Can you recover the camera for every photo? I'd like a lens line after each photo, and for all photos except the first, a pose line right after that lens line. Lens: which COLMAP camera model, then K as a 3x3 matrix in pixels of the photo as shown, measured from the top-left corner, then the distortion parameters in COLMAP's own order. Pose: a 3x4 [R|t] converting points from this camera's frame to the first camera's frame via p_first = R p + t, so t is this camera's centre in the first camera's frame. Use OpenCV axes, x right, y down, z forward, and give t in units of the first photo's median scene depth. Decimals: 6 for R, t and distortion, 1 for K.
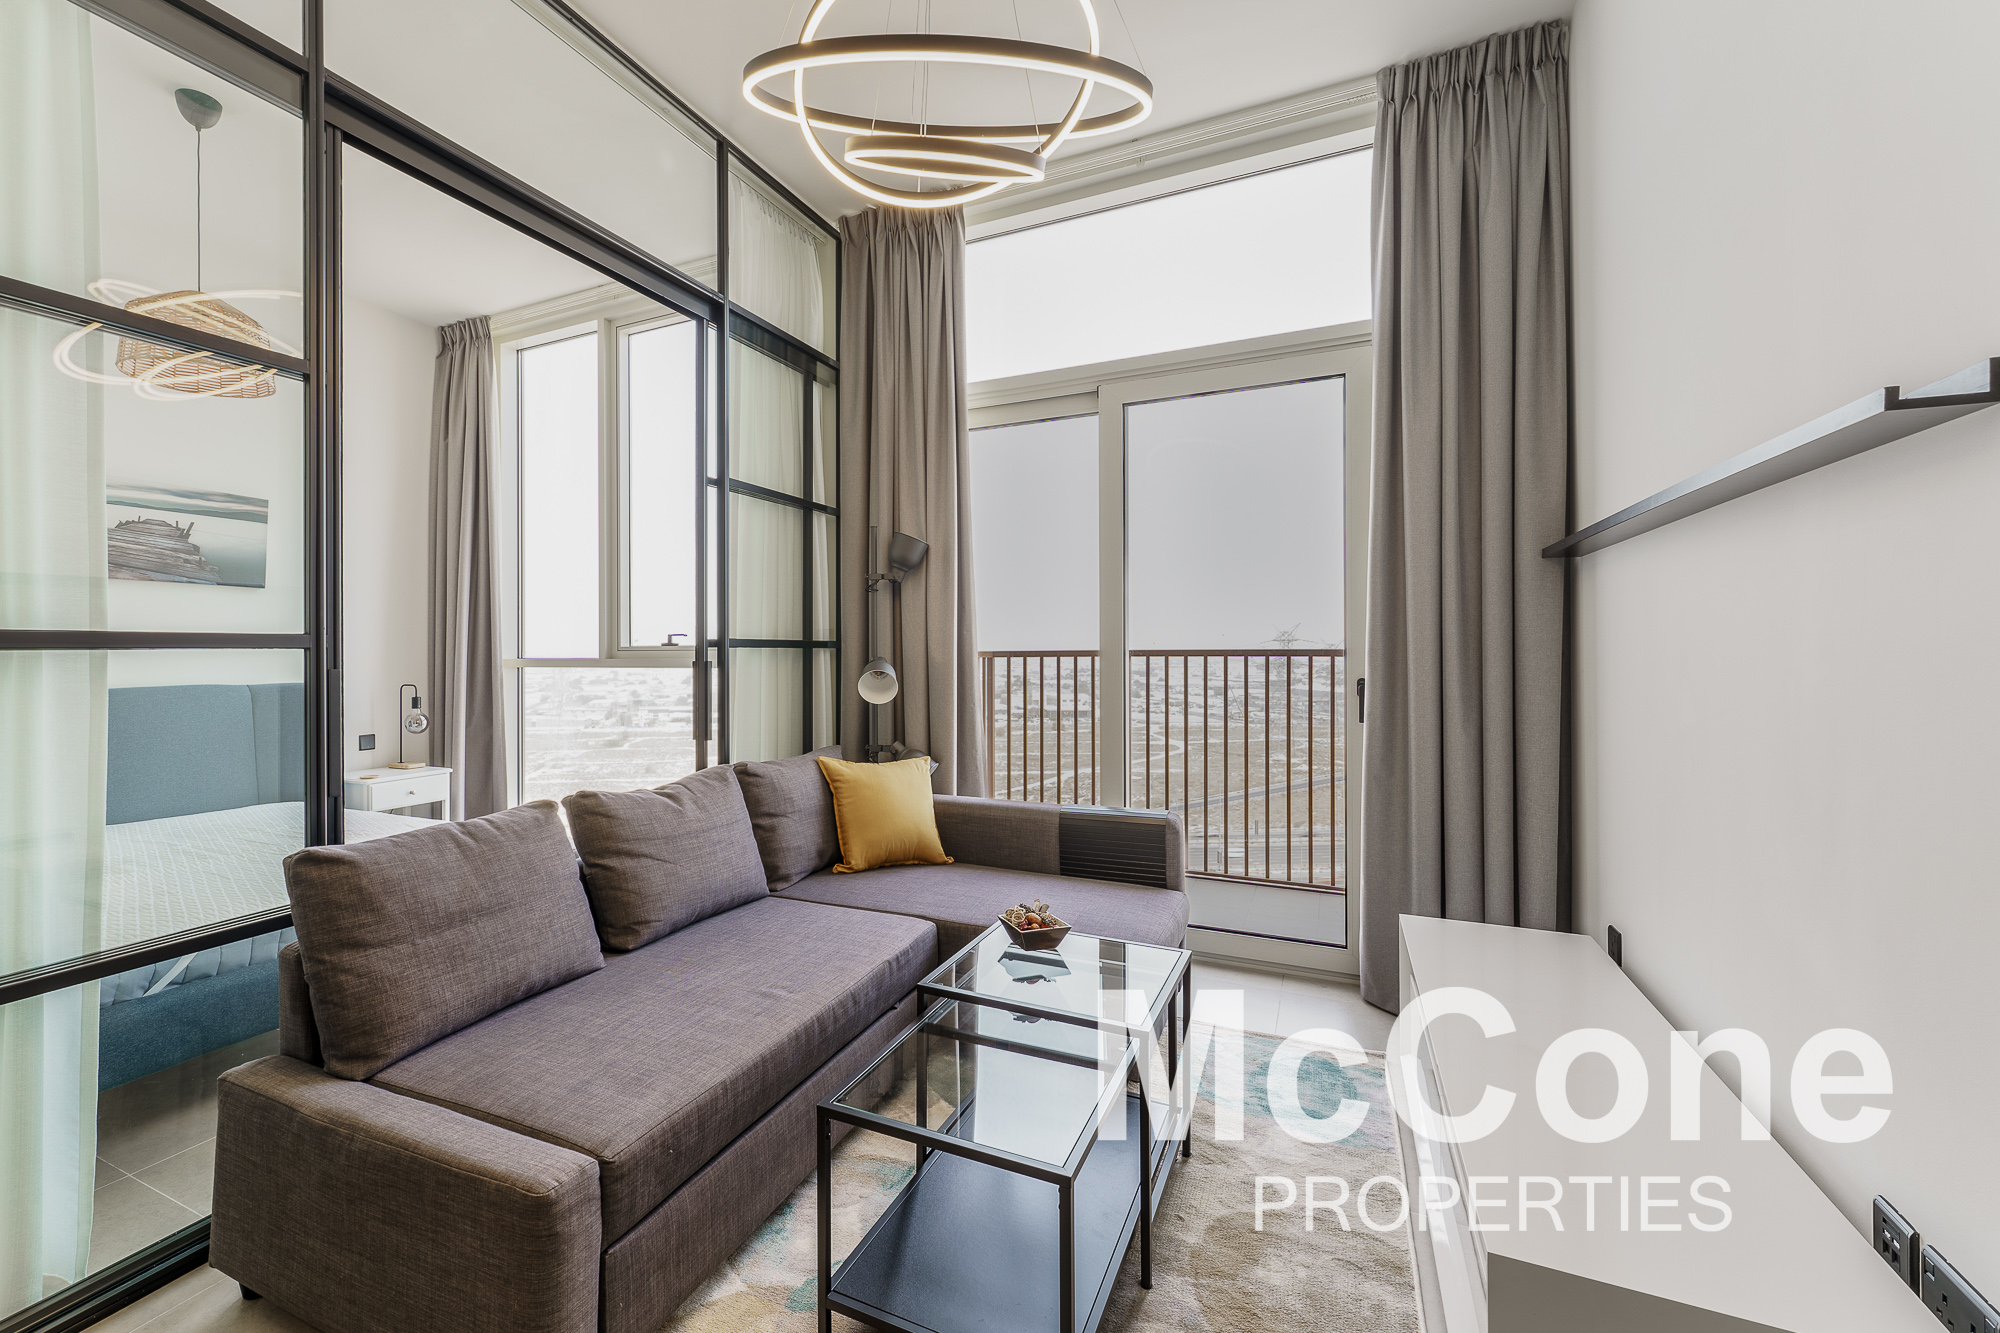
lens RADIAL K [[841.0, 0, 913.2], [0, 841.0, 649.2], [0, 0, 1]] dist [0.000608, -0.000535]
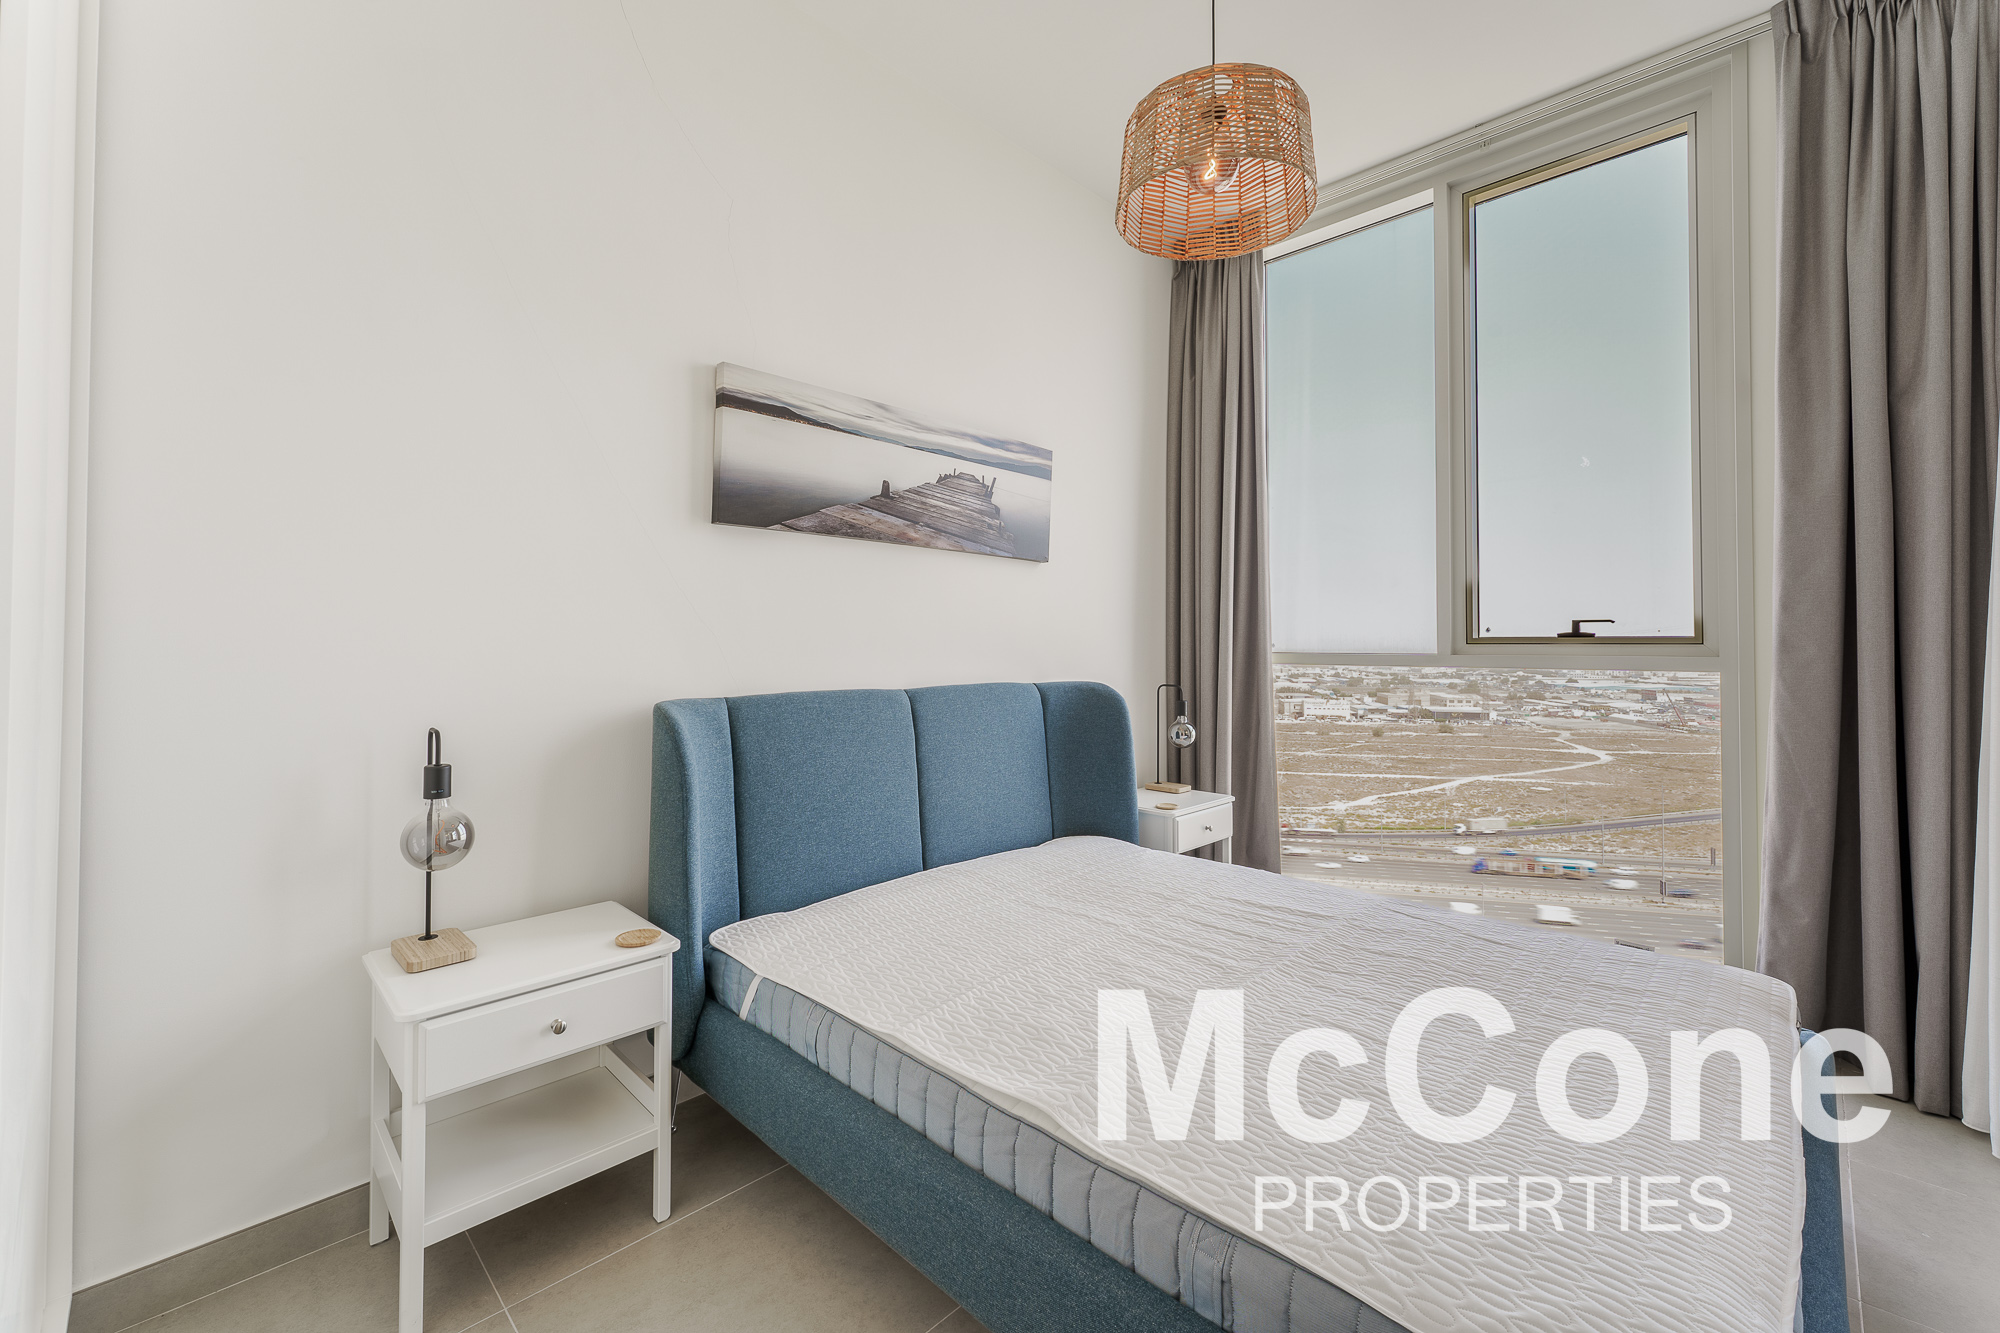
lens RADIAL K [[813.6, 0, 1056.0], [0, 813.6, 630.5], [0, 0, 1]] dist [0.003637, 0.000106]
pose [[0.960701, 0.003903, -0.277558, -0.594717], [-0.006886, 0.999929, -0.009772, 0.000063], [0.277500, 0.011299, 0.960659, 0.285677]]
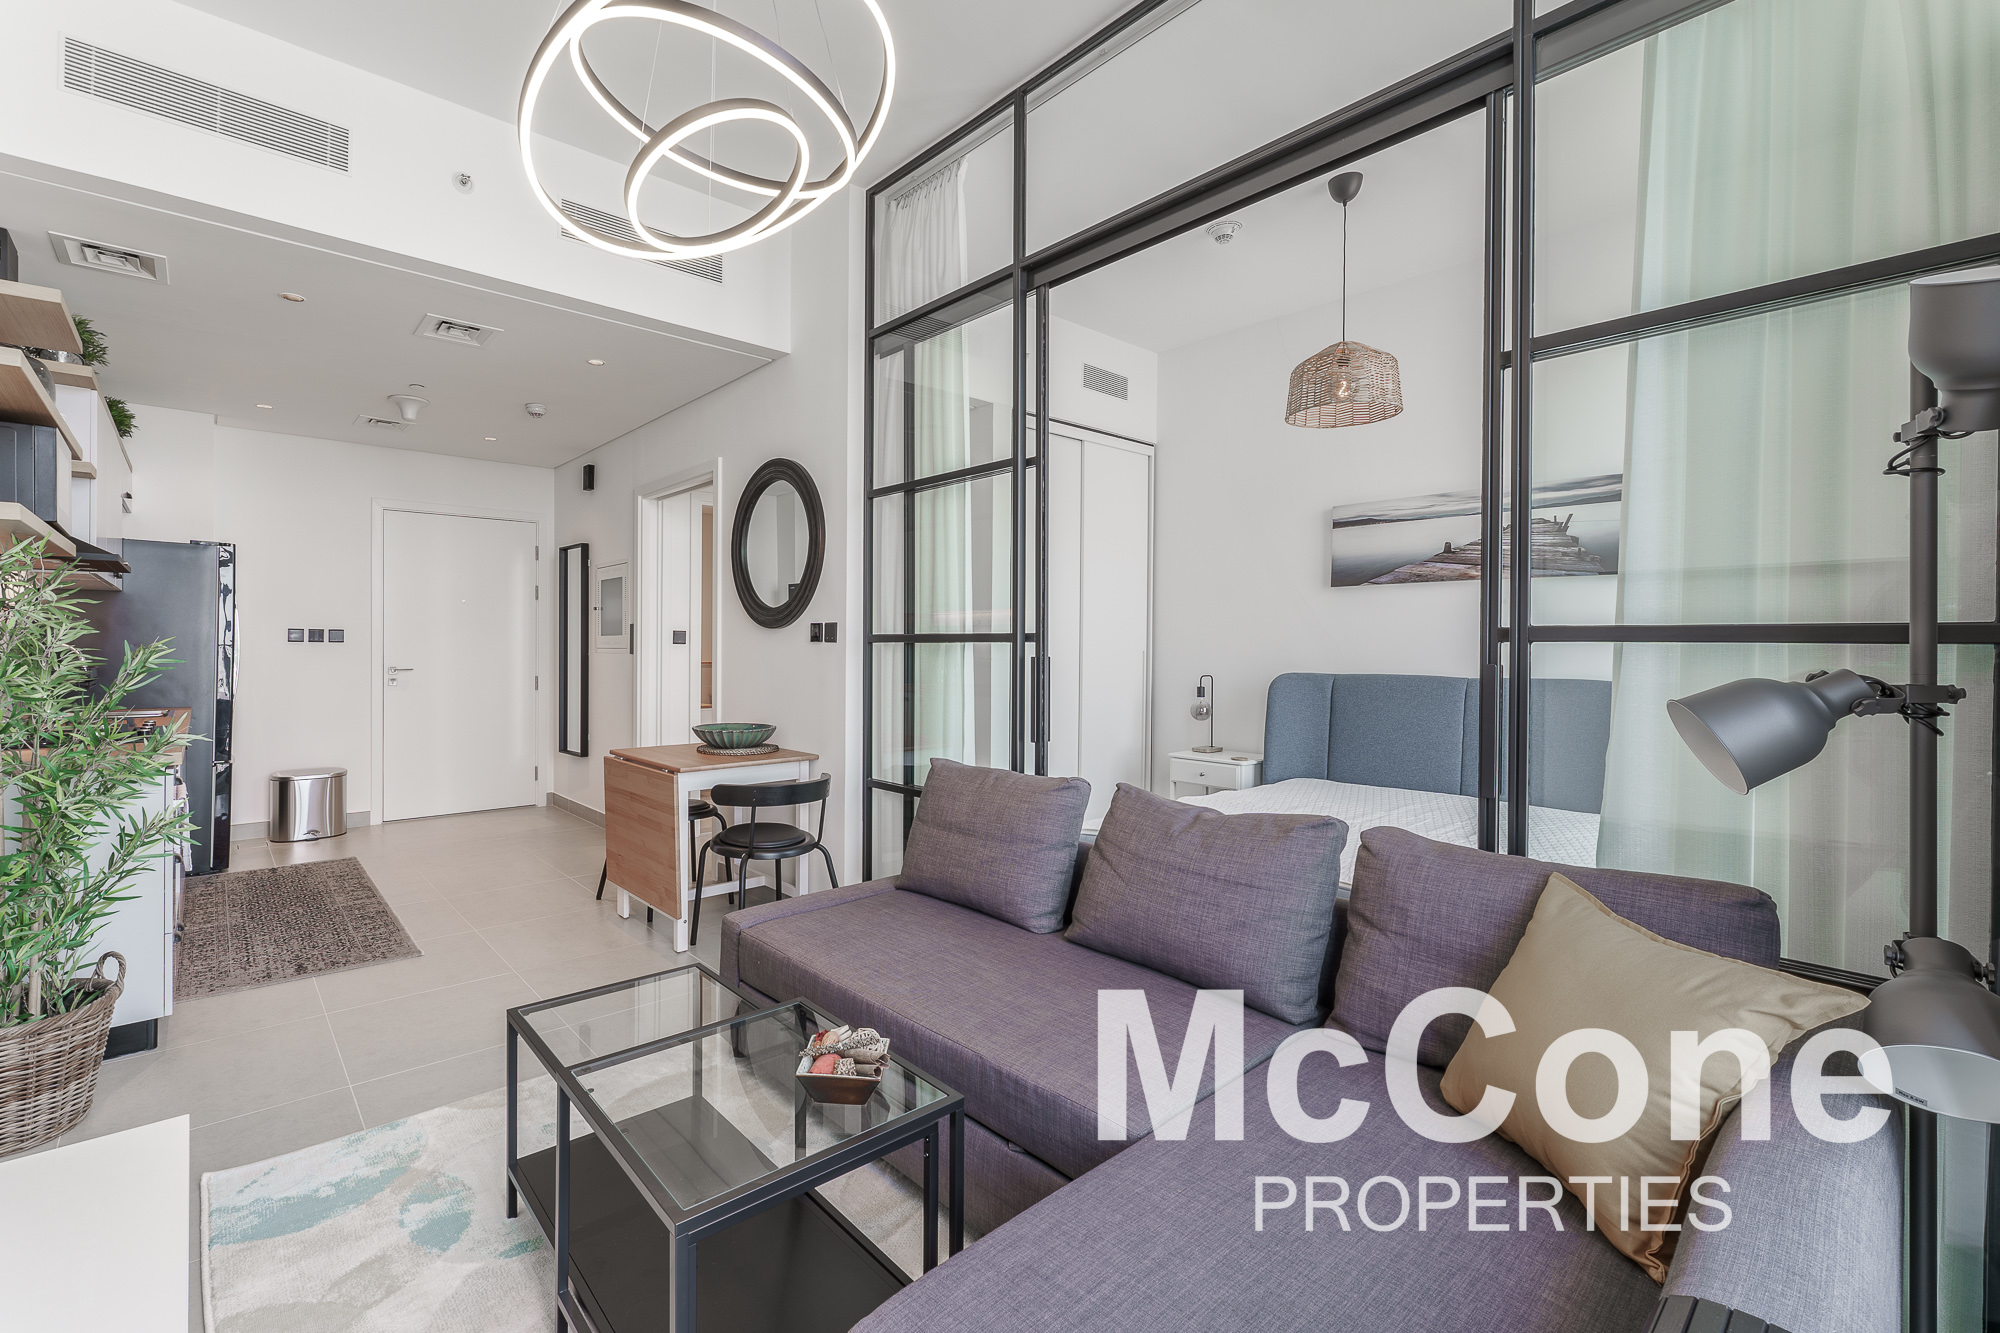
lens RADIAL K [[841.0, 0, 913.2], [0, 841.0, 649.2], [0, 0, 1]] dist [0.000608, -0.000535]
pose [[-0.348604, 0.007665, -0.937239, 0.345638], [0.002561, 0.999971, 0.007225, -0.000844], [0.937266, 0.000119, -0.348614, 0.625597]]
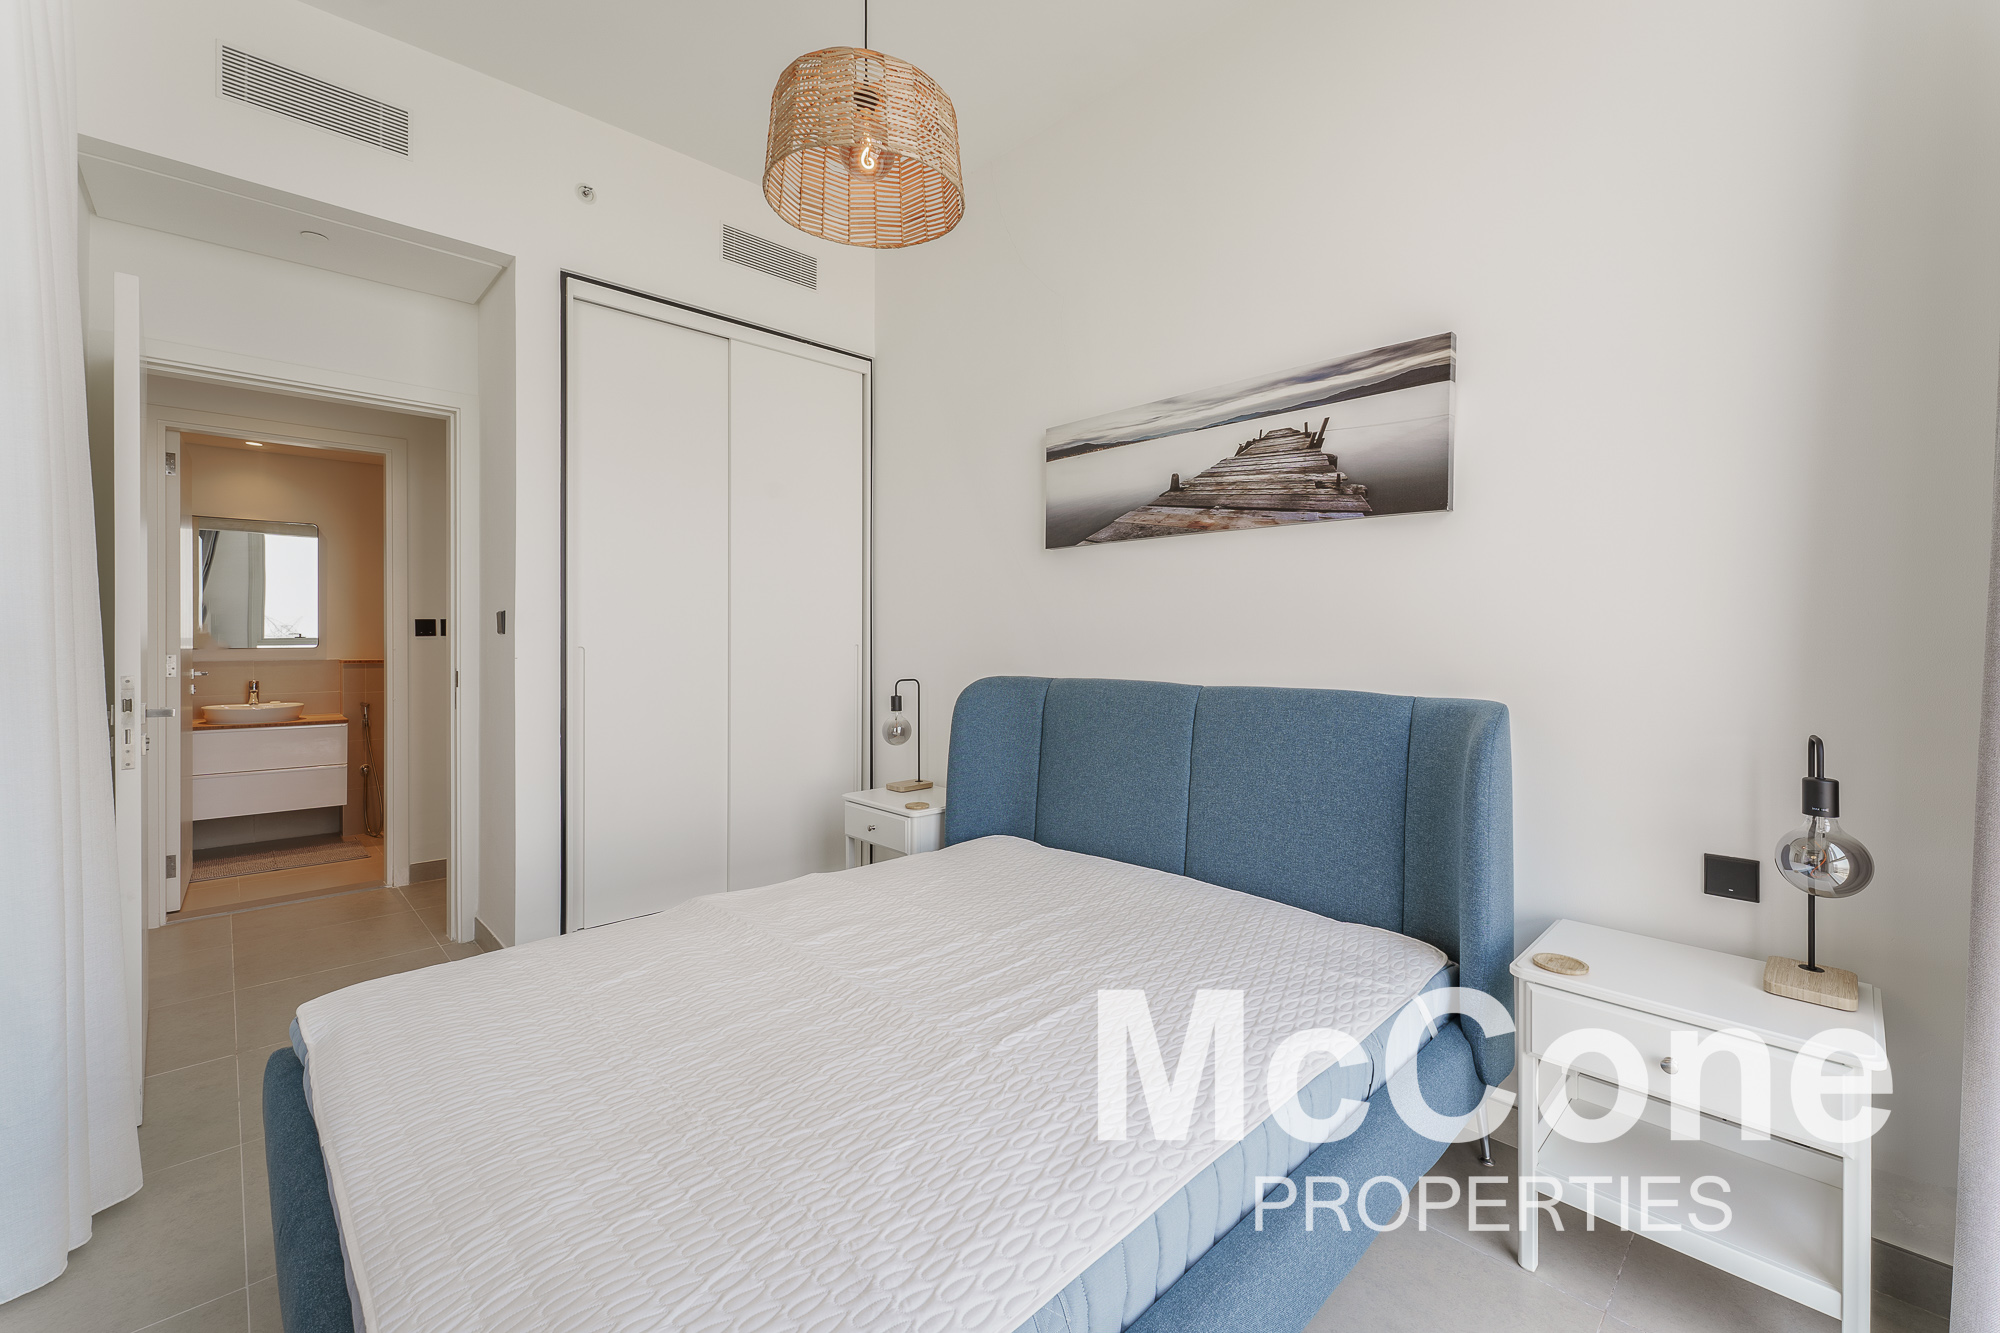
lens RADIAL K [[803.7, 0, 1013.3], [0, 803.7, 647.6], [0, 0, 1]] dist [-0.008547, 0.000308]
pose [[-0.327667, 0.015006, -0.944674, -0.246650], [0.003221, 0.999886, 0.014766, 0.003094], [0.944788, 0.001795, -0.327678, 0.986289]]
